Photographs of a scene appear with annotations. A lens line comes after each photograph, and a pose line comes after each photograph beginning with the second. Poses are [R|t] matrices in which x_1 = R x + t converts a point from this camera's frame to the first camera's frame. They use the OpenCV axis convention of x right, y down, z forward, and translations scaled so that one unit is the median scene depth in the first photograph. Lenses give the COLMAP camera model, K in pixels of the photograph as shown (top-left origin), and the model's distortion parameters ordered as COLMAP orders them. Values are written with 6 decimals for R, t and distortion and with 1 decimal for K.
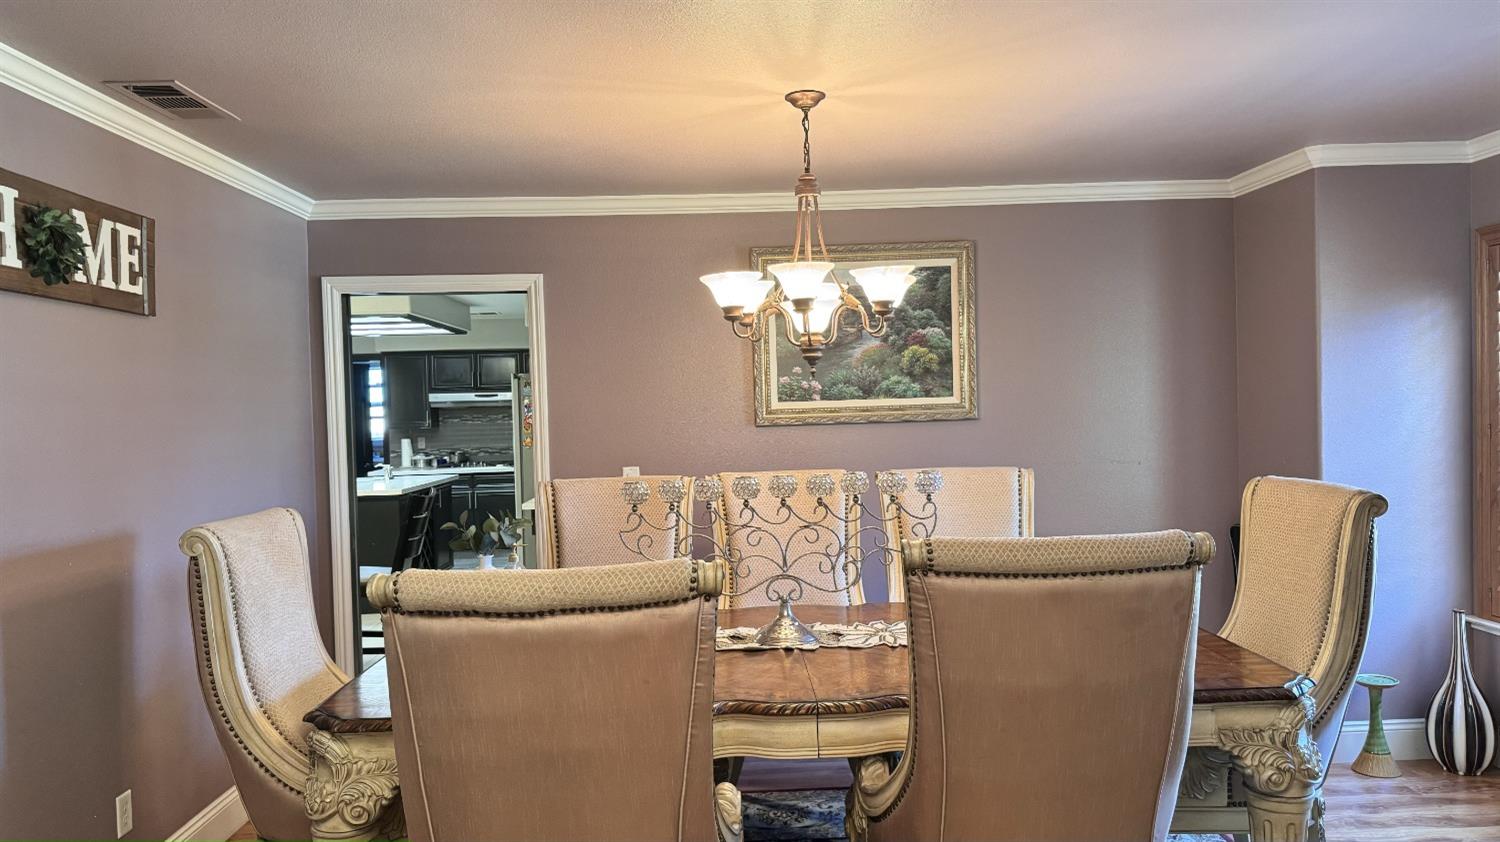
lens RADIAL K [[1048.1, 0, 748.1], [0, 1048.1, 425.4], [0, 0, 1]] dist [0.024801, -0.003372]
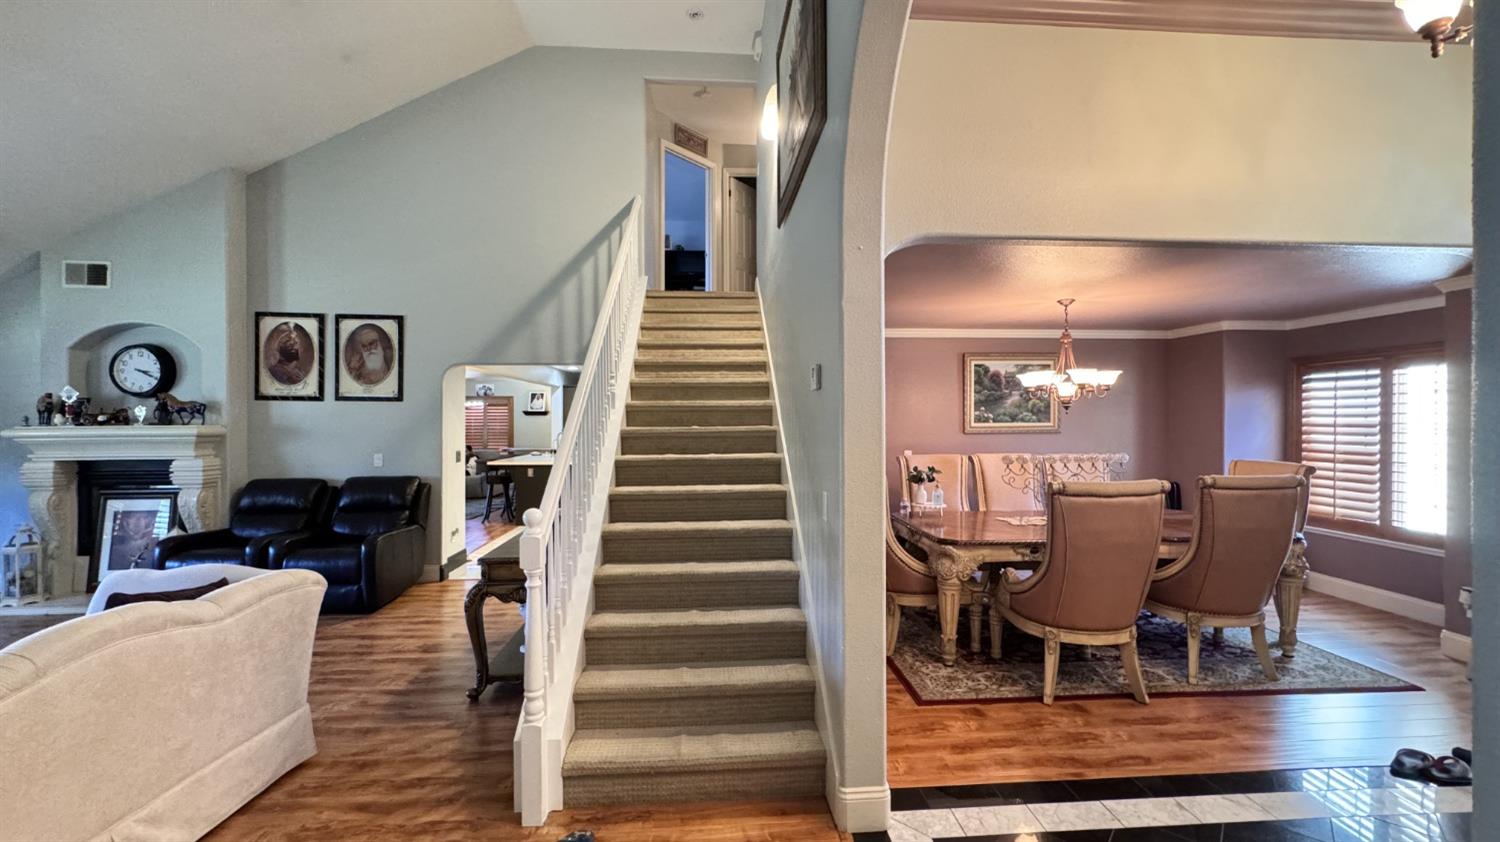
lens RADIAL K [[586.5, 0, 754.2], [0, 586.5, 420.0], [0, 0, 1]] dist [0.001842, 0.000001]
pose [[0.998764, 0.024230, 0.043397, -0.575277], [-0.023316, 0.999498, -0.021452, 0.010851], [-0.043895, 0.020413, 0.998828, -0.268177]]
